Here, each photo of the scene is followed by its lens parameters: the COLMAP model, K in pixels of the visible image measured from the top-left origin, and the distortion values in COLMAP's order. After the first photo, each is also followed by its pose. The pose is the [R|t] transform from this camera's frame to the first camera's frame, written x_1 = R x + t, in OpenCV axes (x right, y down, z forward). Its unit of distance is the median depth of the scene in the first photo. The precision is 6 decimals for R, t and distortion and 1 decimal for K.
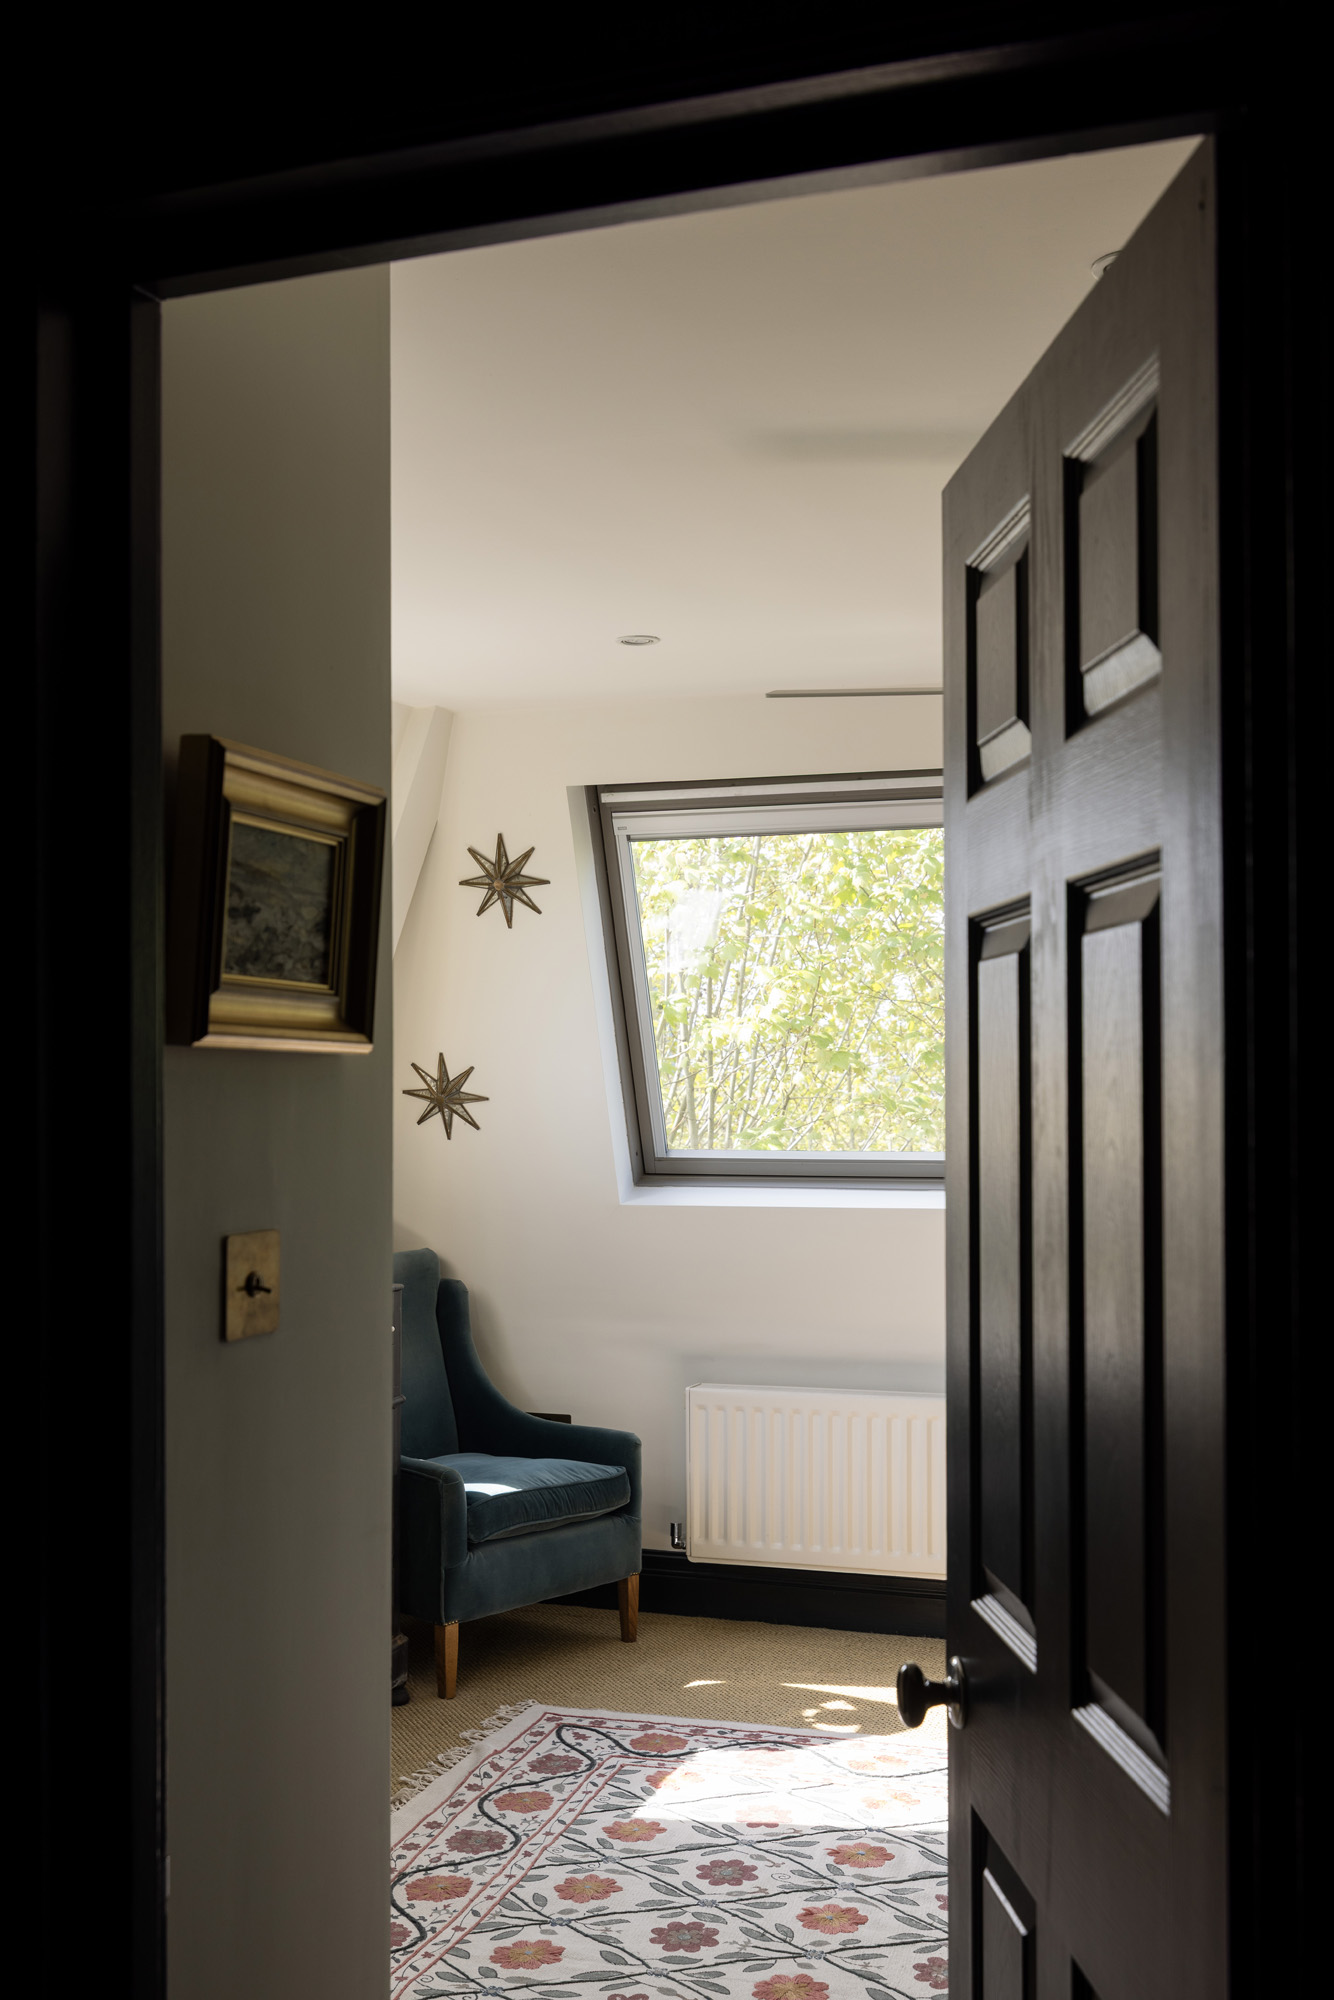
lens RADIAL K [[1922.6, 0, 667.0], [0, 1922.6, 1000.0], [0, 0, 1]] dist [-0.002664, -0.001283]
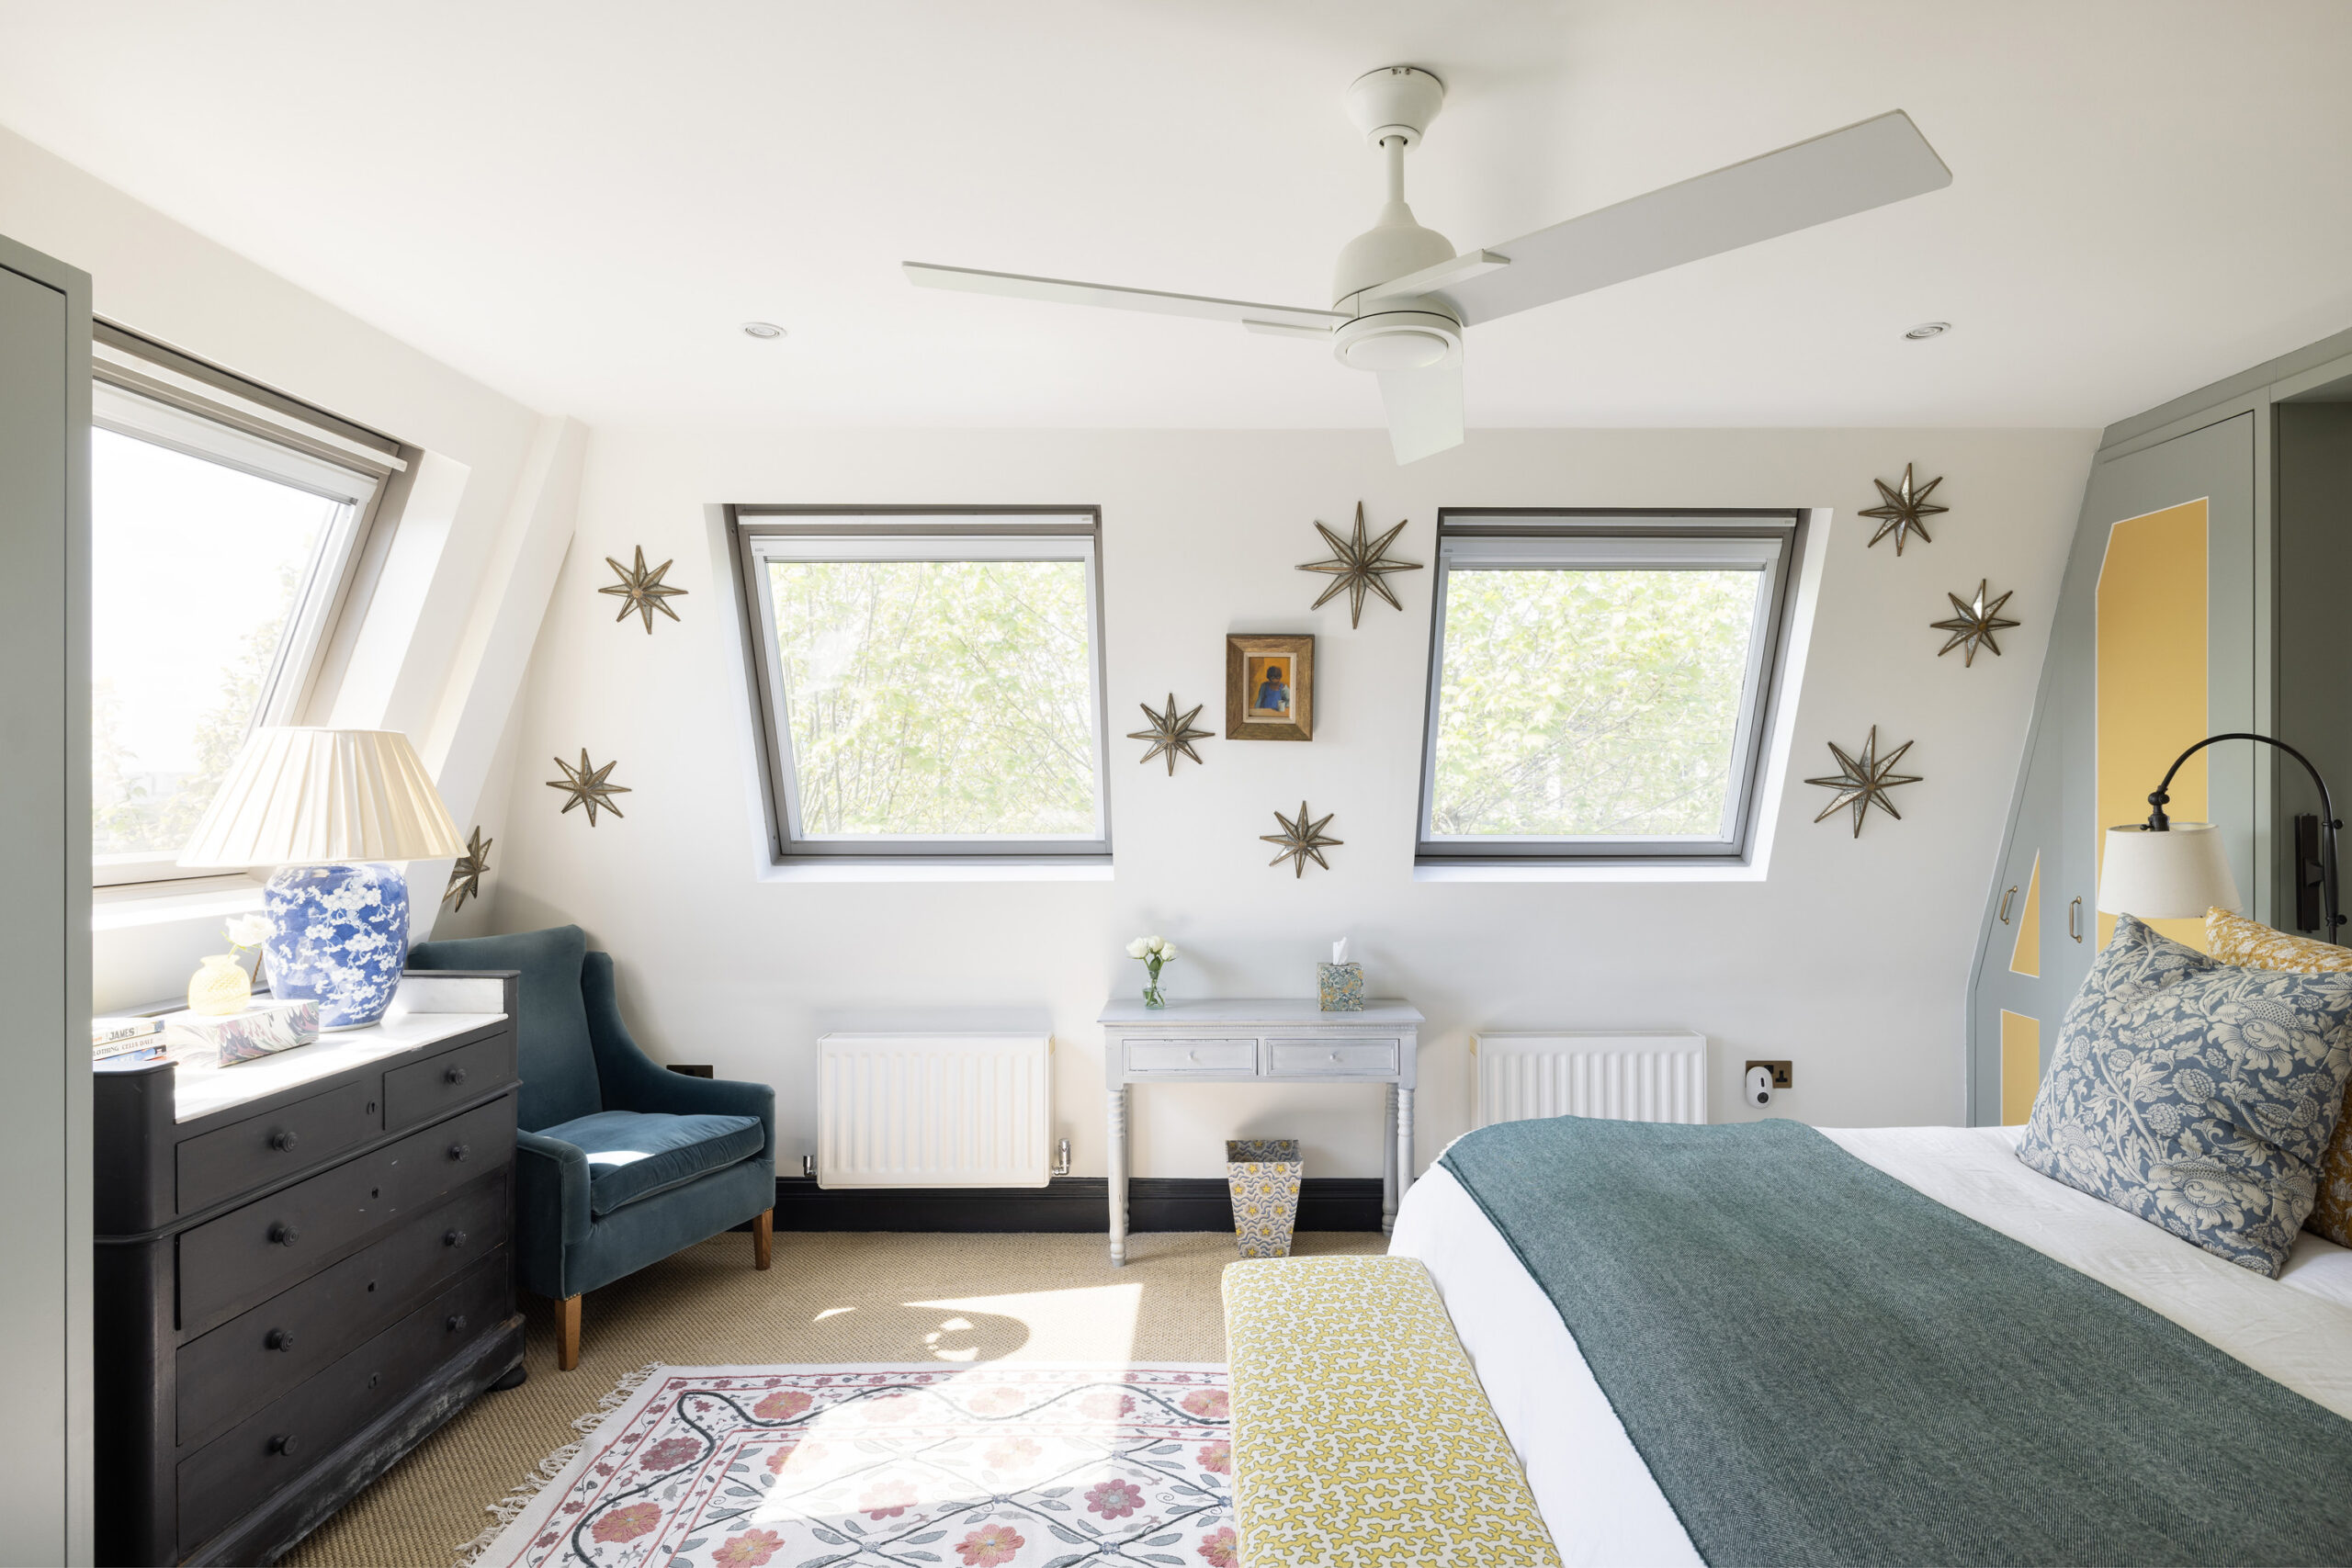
lens RADIAL K [[1218.1, 0, 1221.4], [0, 1218.1, 786.1], [0, 0, 1]] dist [-0.000742, 0.000060]
pose [[0.949068, 0.002339, 0.315063, 0.011991], [-0.015907, 0.999053, 0.040501, 0.020712], [-0.314670, -0.043450, 0.948206, 0.305628]]
